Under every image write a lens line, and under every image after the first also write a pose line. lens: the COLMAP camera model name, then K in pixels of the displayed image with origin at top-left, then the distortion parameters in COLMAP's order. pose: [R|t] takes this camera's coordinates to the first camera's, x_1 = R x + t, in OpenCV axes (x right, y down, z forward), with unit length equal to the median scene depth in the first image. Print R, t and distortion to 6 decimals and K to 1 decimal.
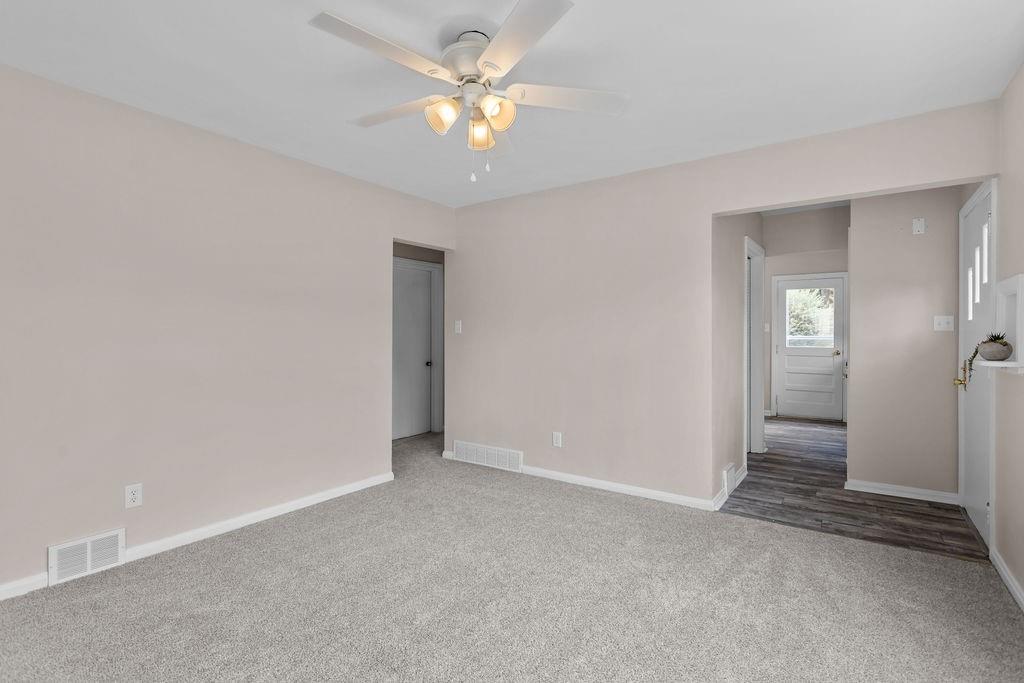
lens RADIAL K [[491.1, 0, 512.0], [0, 491.1, 341.5], [0, 0, 1]] dist [0.000763, -0.000204]
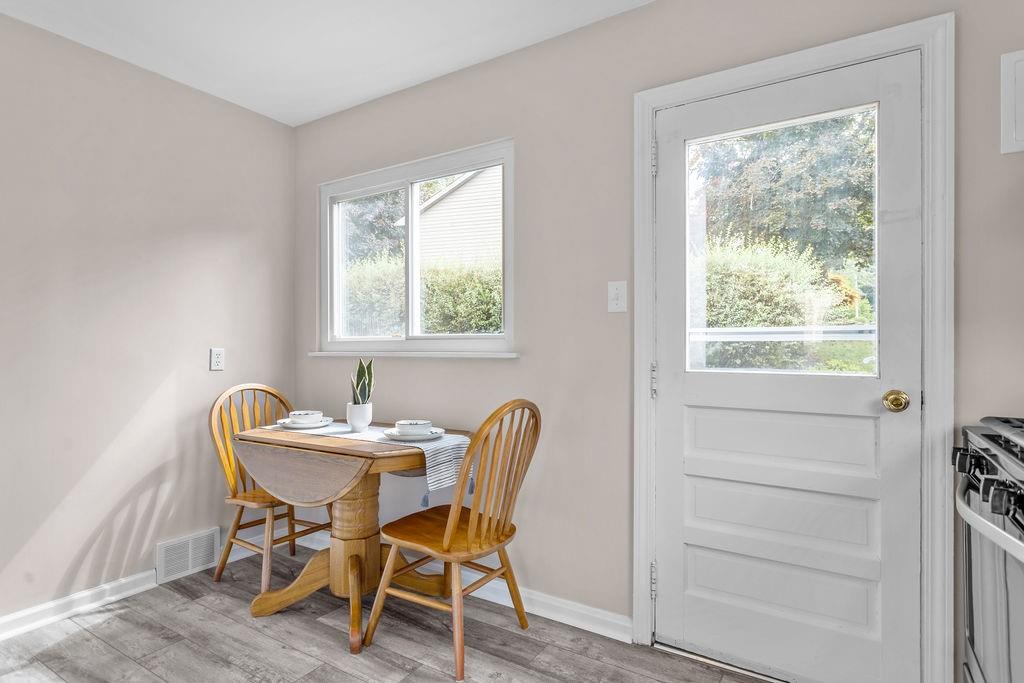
lens RADIAL K [[543.9, 0, 512.0], [0, 543.9, 341.5], [0, 0, 1]] dist [-0.001286, -0.000188]
pose [[0.998644, -0.000127, 0.052063, 0.450613], [0.001014, 0.999855, -0.017016, 0.000707], [-0.052053, 0.017046, 0.998499, 0.720280]]
